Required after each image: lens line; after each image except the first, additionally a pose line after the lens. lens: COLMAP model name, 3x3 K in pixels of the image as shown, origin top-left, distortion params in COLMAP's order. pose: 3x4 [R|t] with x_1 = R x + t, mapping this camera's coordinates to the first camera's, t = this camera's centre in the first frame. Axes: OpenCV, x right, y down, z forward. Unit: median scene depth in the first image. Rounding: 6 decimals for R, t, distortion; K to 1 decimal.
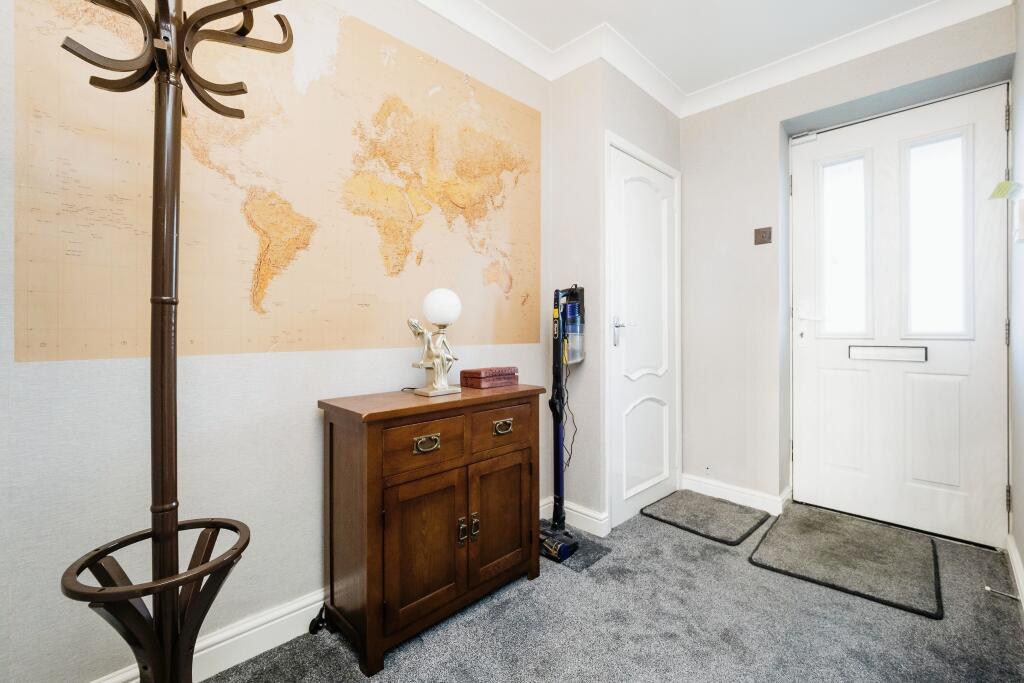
lens RADIAL K [[434.8, 0, 512.1], [0, 434.8, 332.9], [0, 0, 1]] dist [0.000422, -0.000142]
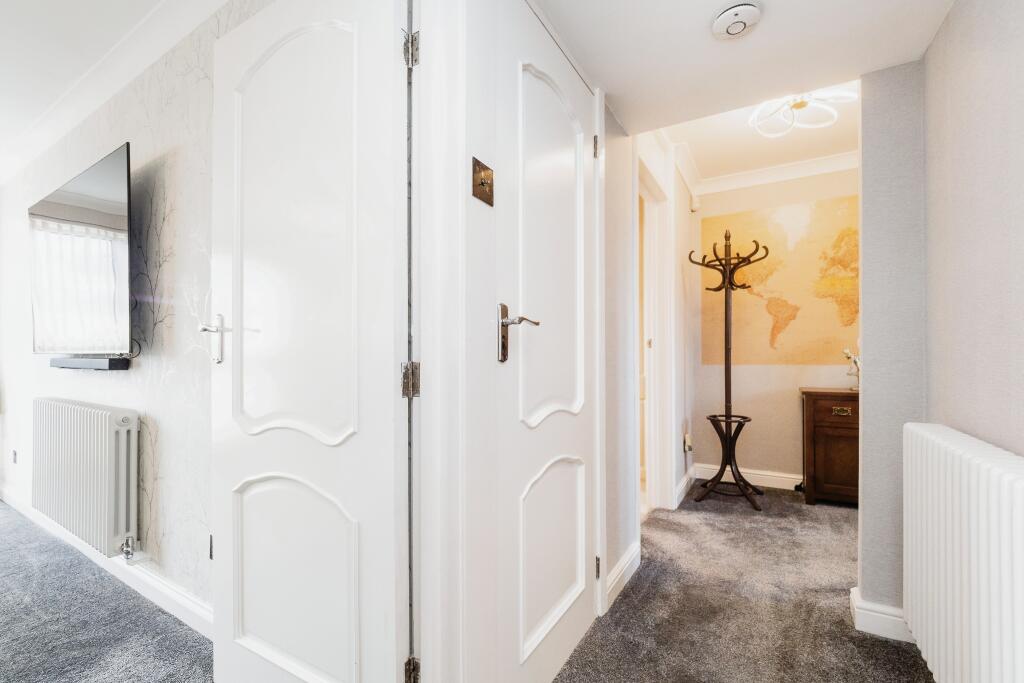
lens RADIAL K [[436.7, 0, 513.3], [0, 436.7, 353.9], [0, 0, 1]] dist [-0.000713, -0.000173]
pose [[0.242068, -0.003253, -0.970254, 1.371598], [0.006774, 0.999976, -0.001663, -0.023001], [0.970236, -0.006170, 0.242085, -0.956167]]
